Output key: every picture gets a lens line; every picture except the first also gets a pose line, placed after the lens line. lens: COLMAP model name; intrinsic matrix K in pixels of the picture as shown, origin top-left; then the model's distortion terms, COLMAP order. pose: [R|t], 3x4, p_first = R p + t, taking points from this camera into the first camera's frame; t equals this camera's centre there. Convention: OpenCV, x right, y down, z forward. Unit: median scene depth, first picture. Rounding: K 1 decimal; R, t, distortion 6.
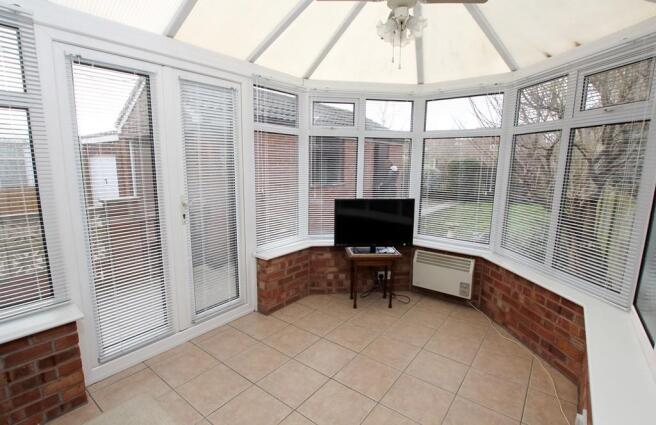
lens RADIAL K [[311.1, 0, 327.8], [0, 311.1, 213.2], [0, 0, 1]] dist [-0.027531, 0.001050]
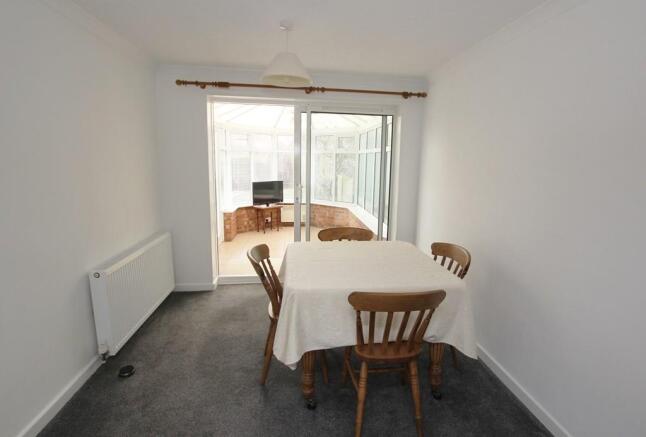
lens RADIAL K [[304.7, 0, 325.4], [0, 304.7, 217.8], [0, 0, 1]] dist [-0.029034, 0.002674]
pose [[0.724385, -0.127928, 0.677422, -0.928681], [0.113000, 0.991375, 0.066384, 0.101803], [-0.680072, 0.028461, 0.732593, -0.747052]]
